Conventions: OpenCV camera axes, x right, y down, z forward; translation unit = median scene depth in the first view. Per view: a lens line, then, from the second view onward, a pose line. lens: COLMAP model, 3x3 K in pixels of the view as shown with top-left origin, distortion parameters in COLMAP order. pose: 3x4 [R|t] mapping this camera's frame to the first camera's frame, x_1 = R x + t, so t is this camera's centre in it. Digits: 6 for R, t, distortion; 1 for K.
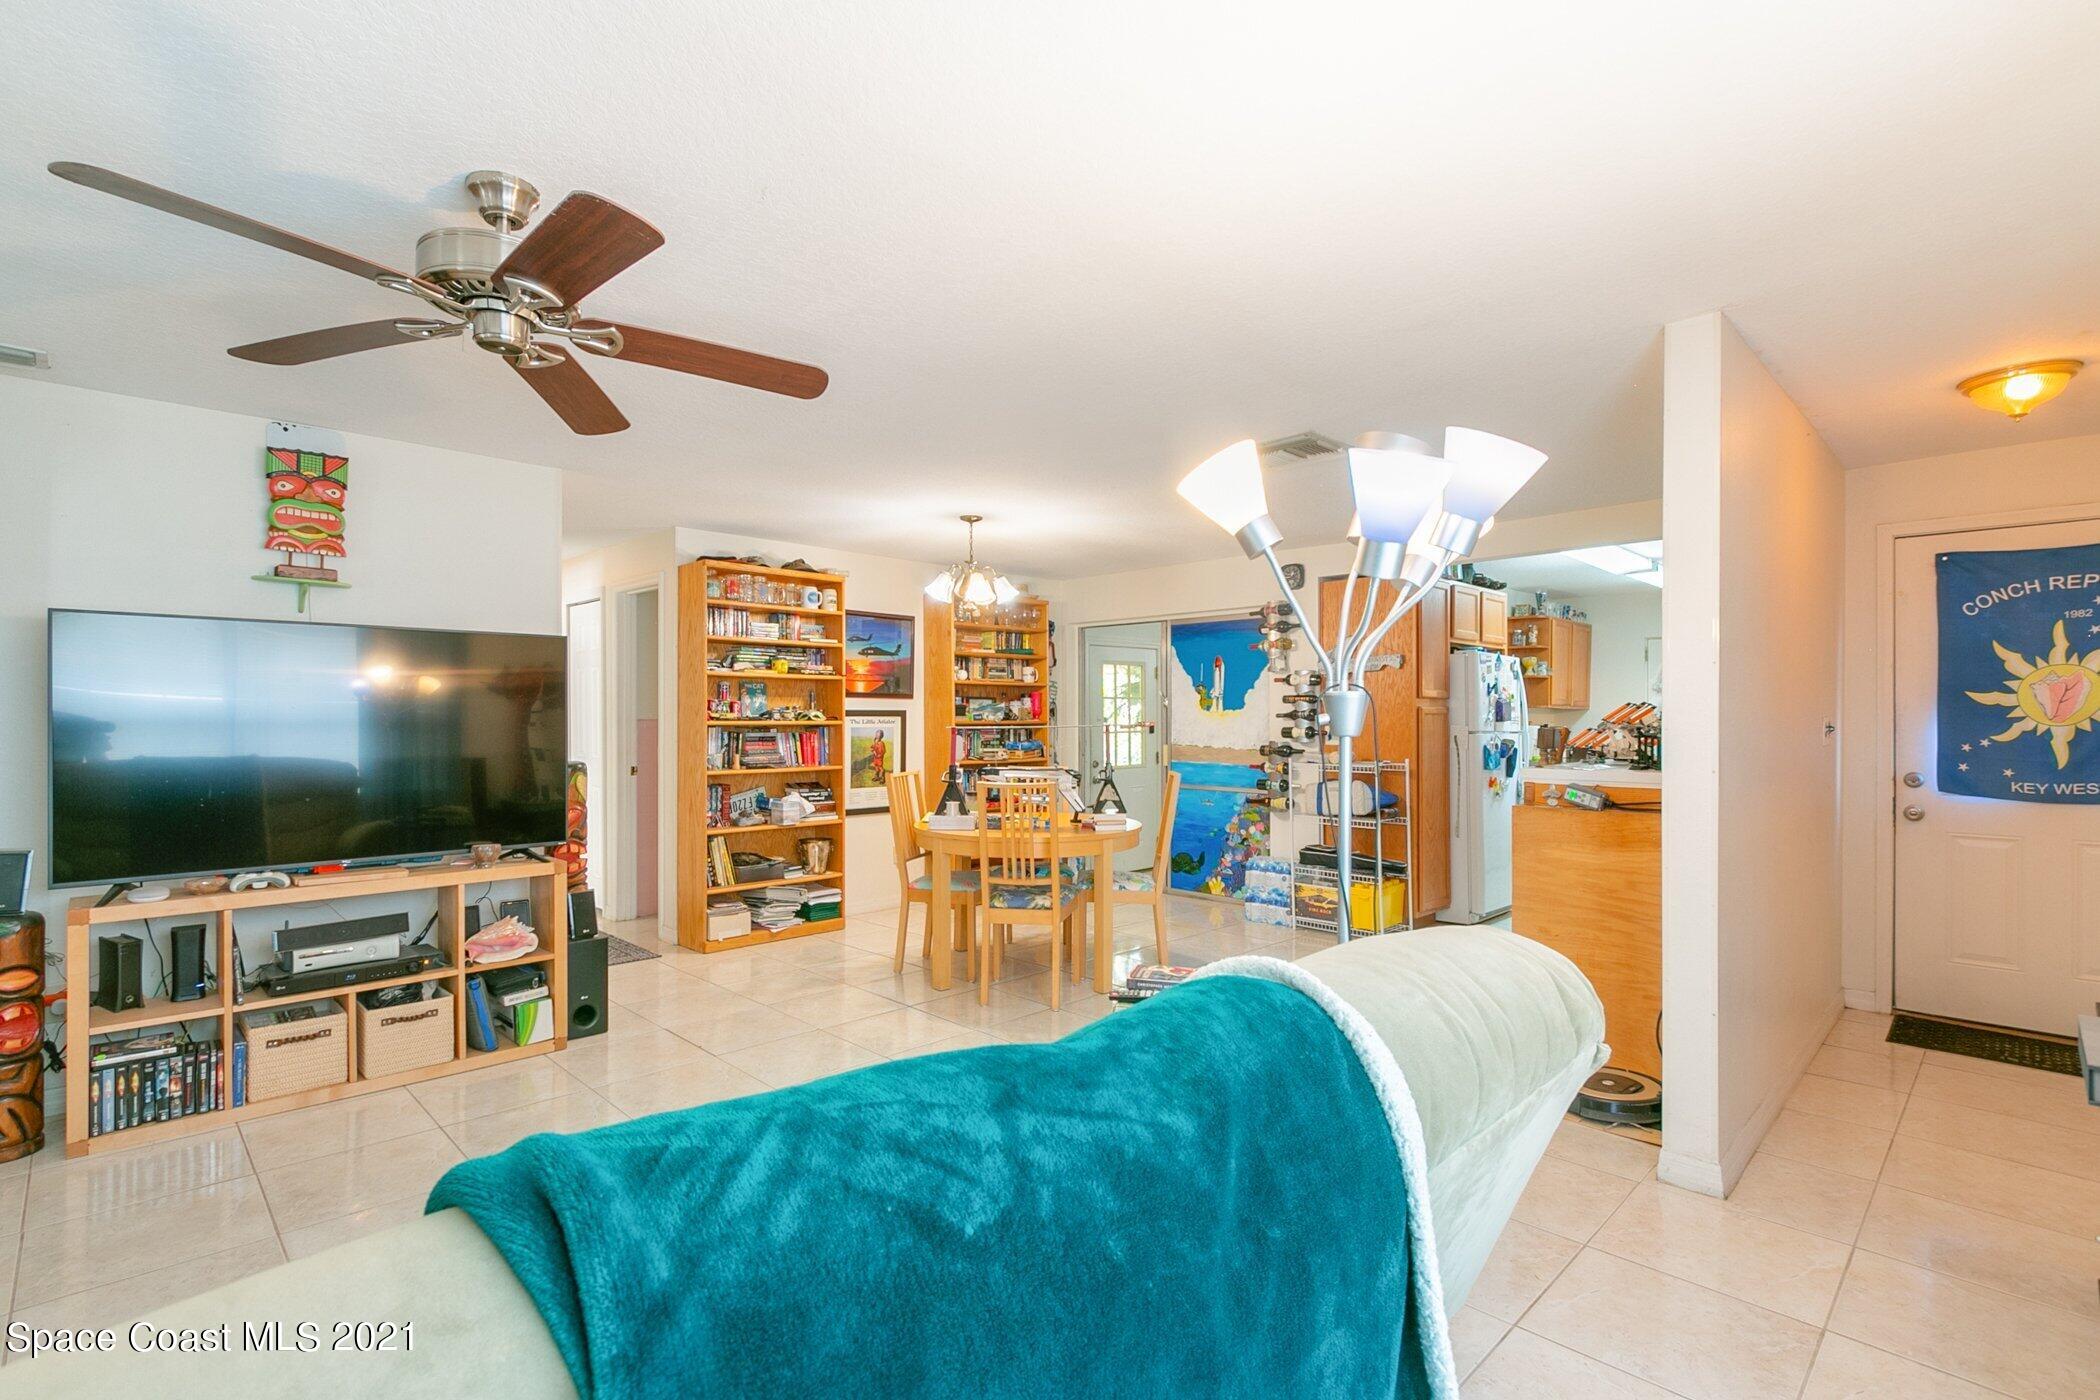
lens RADIAL K [[974.0, 0, 1038.4], [0, 974.0, 711.7], [0, 0, 1]] dist [0.008491, -0.002795]
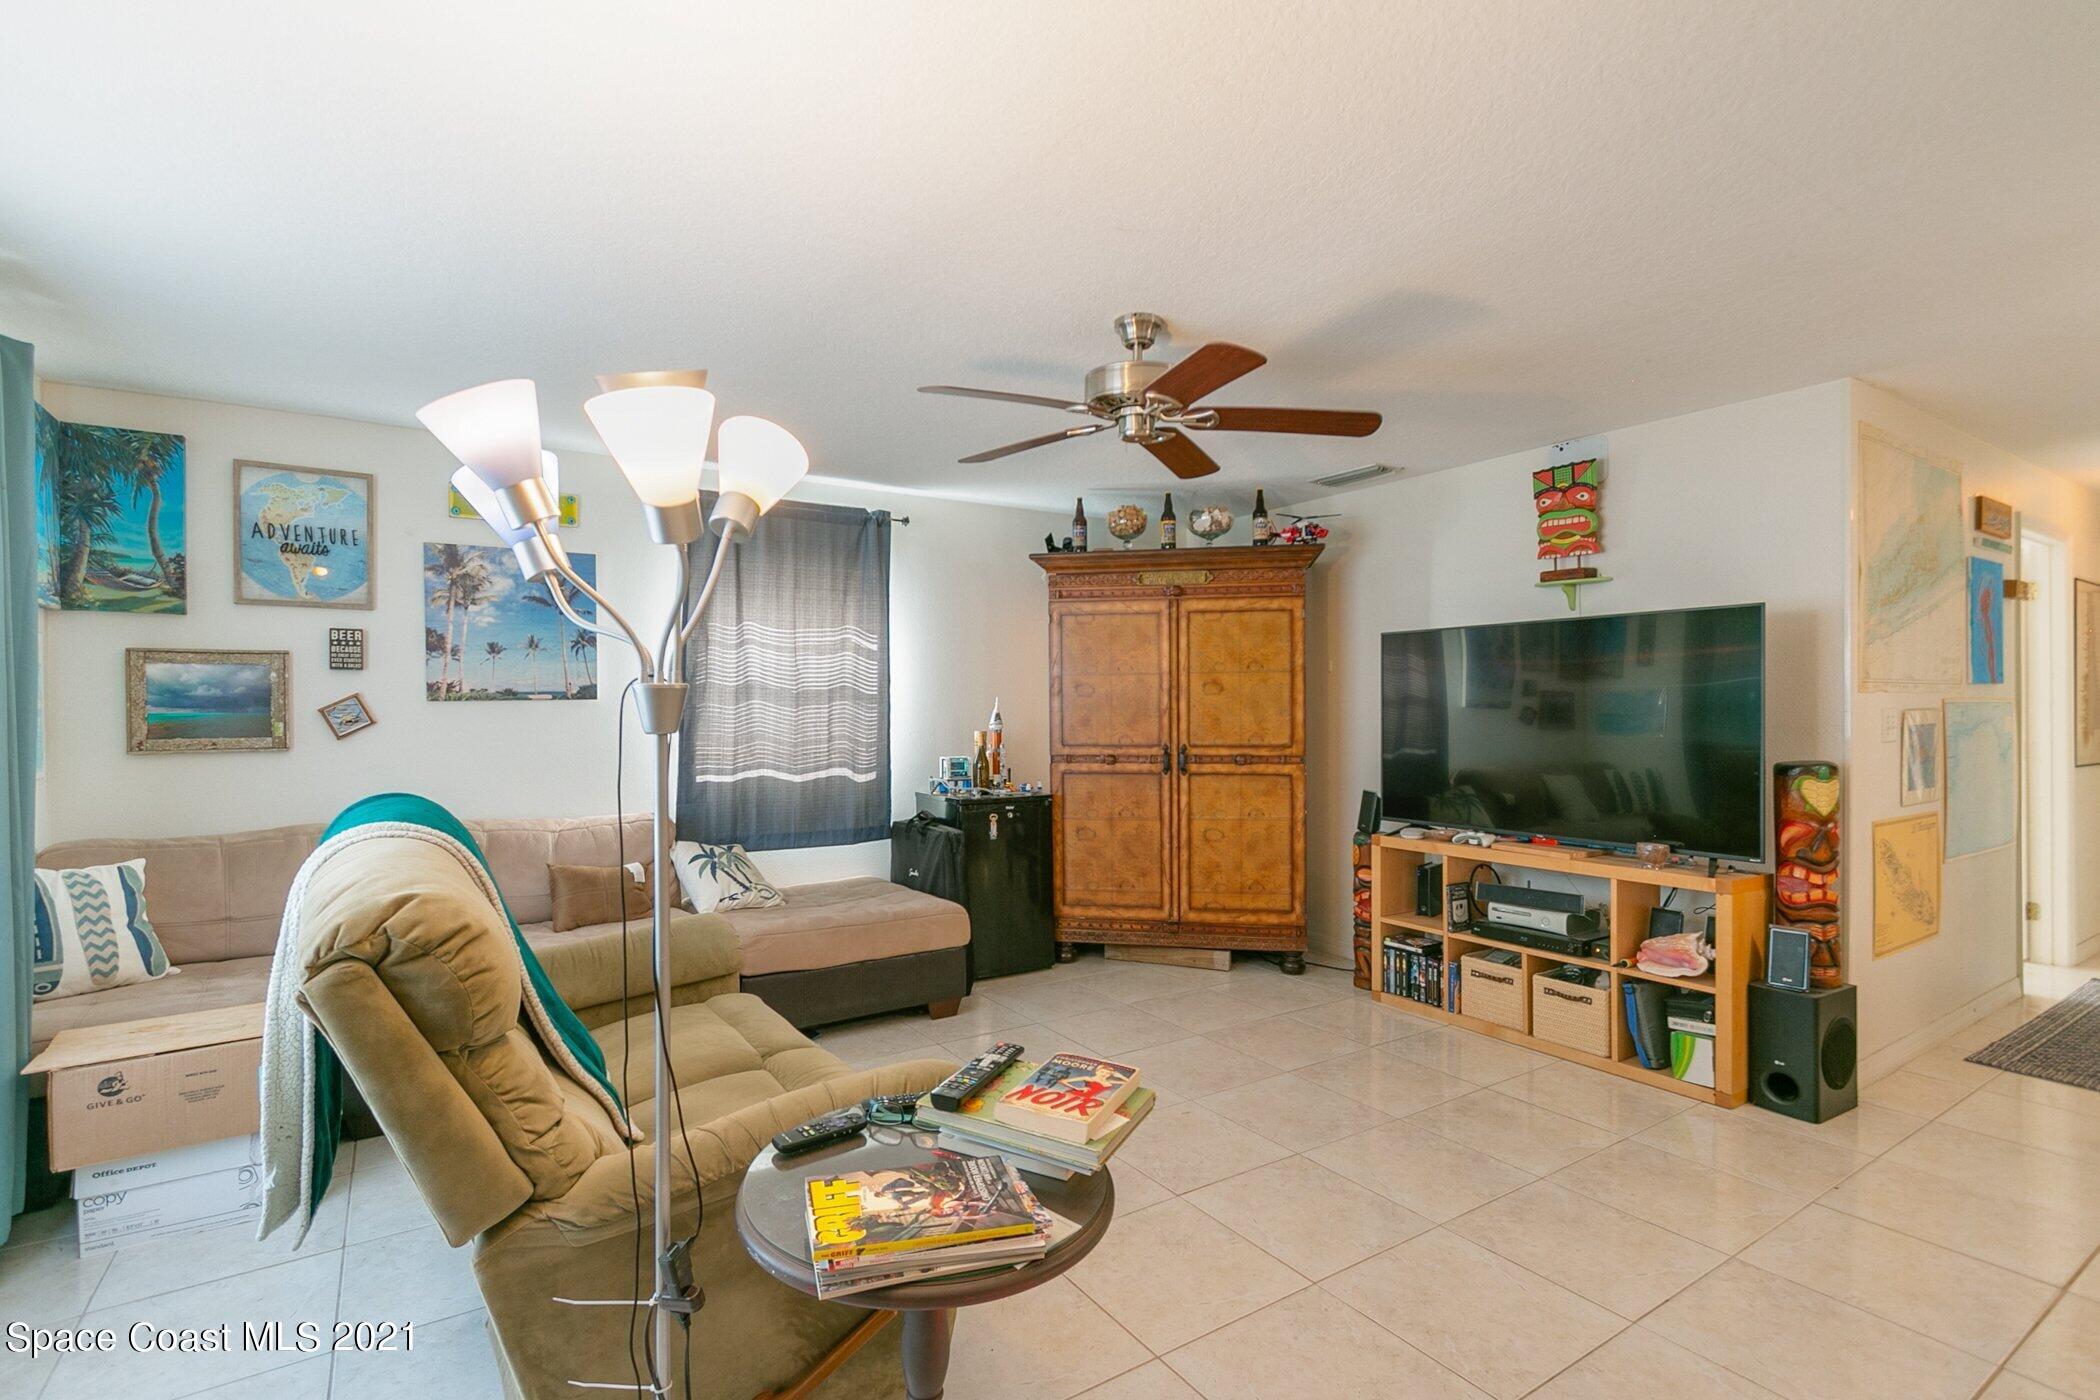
lens RADIAL K [[974.0, 0, 1030.0], [0, 974.0, 710.6], [0, 0, 1]] dist [0.008491, -0.002795]
pose [[-0.189494, 0.007276, -0.981855, 0.303197], [0.009444, 0.999940, 0.005587, 0.000385], [0.981836, -0.008214, -0.189551, 0.409546]]
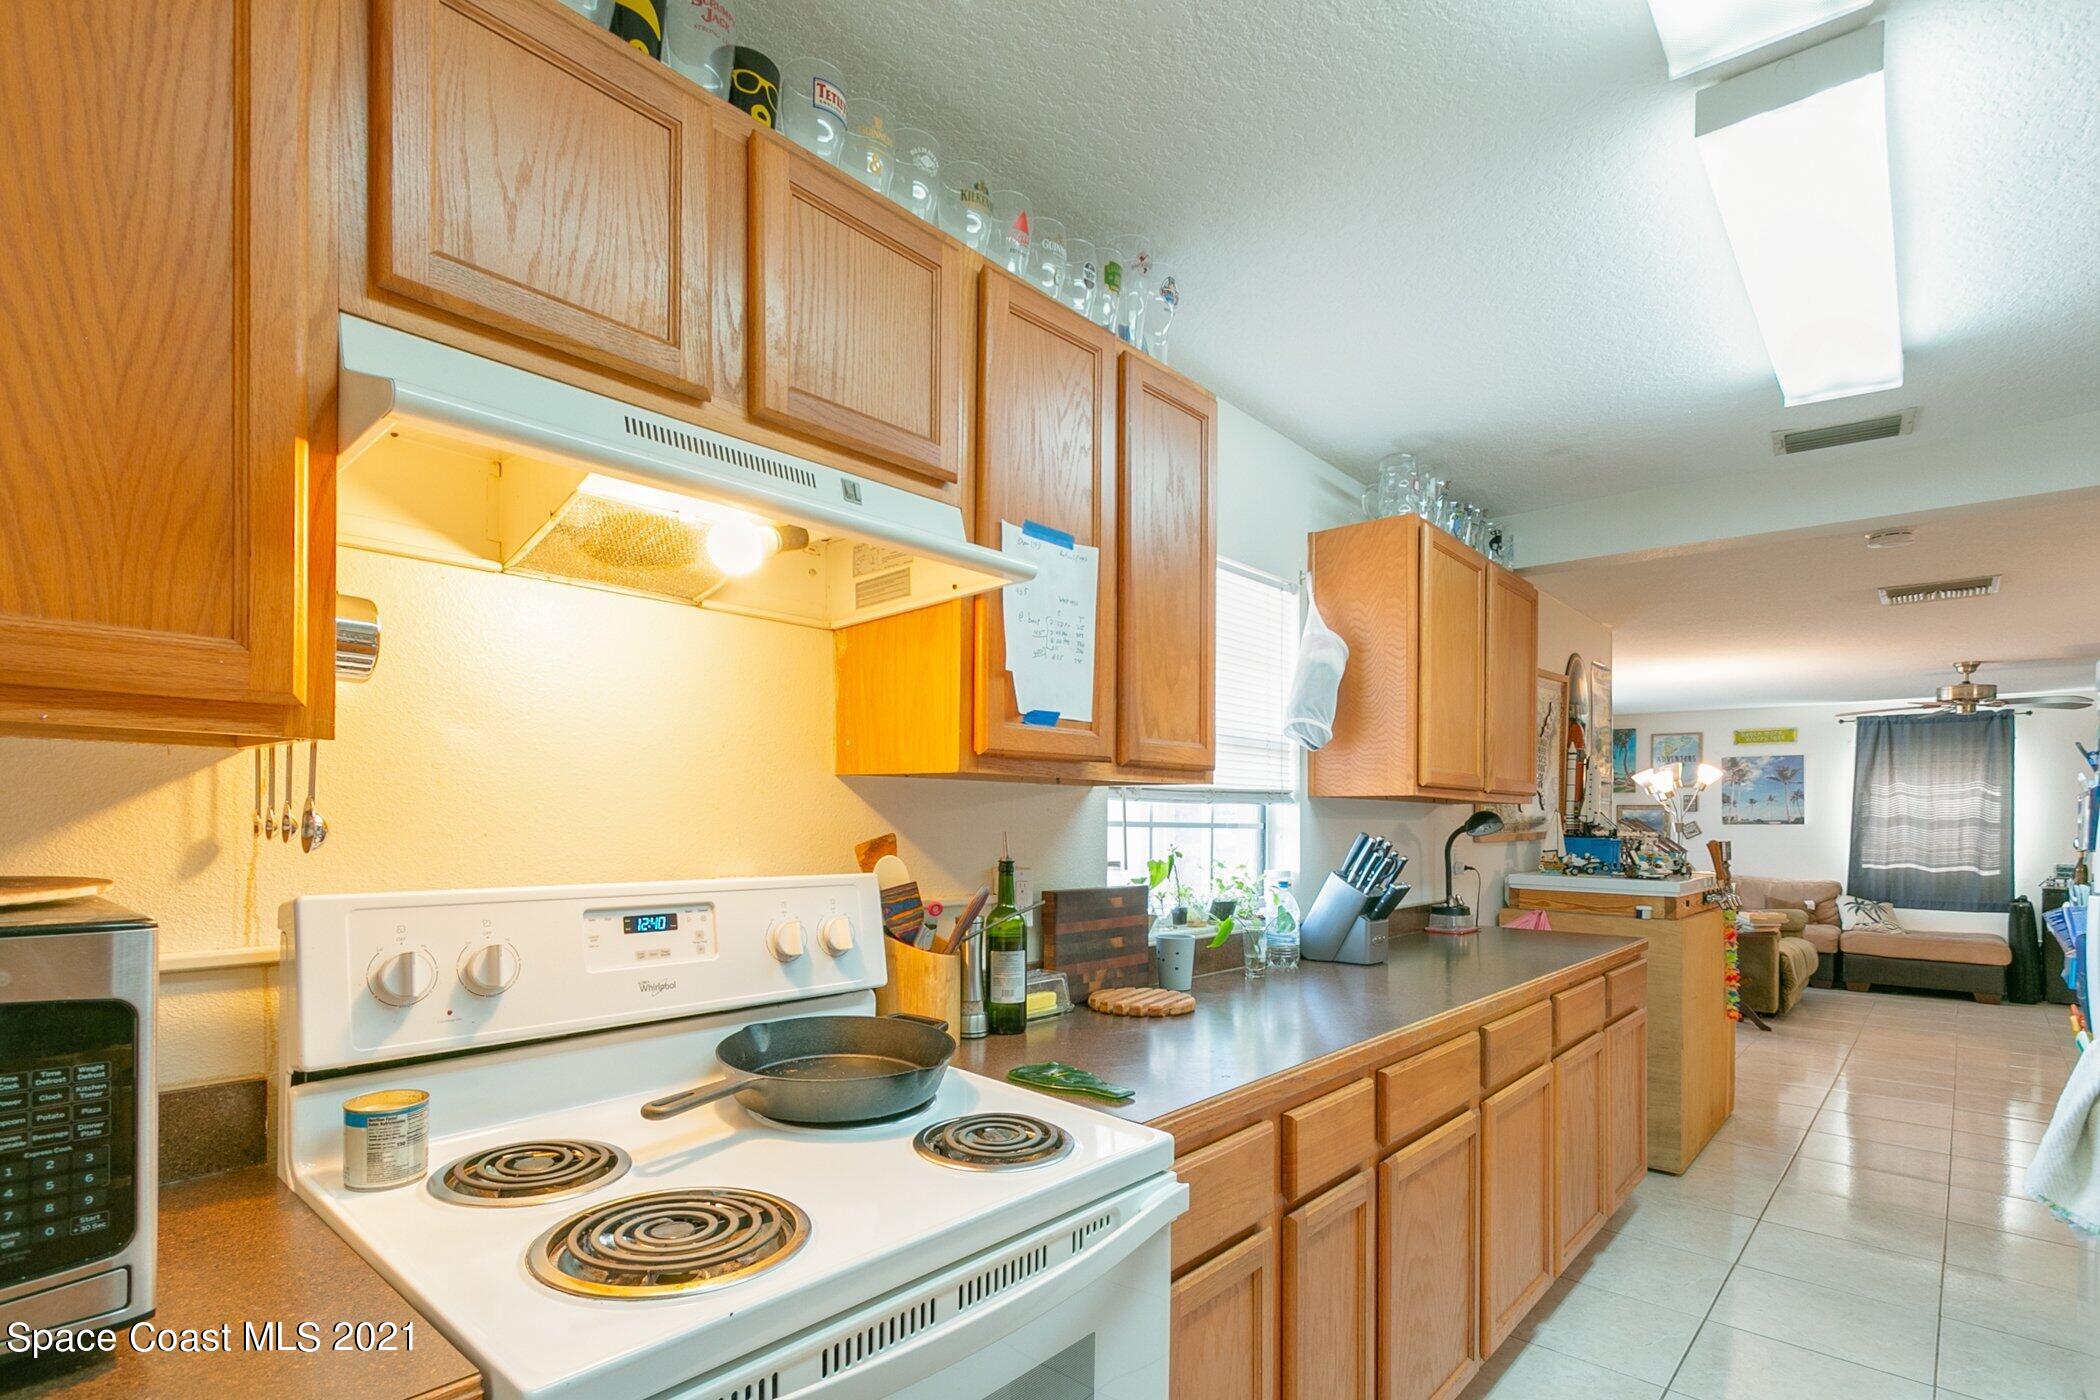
lens RADIAL K [[1032.8, 0, 1049.7], [0, 1032.8, 810.6], [0, 0, 1]] dist [0.012979, -0.001552]
pose [[-0.996059, -0.007370, -0.088391, 0.975519], [-0.006324, 0.999907, -0.012108, -0.000916], [0.088472, -0.011501, -0.996012, 1.481573]]
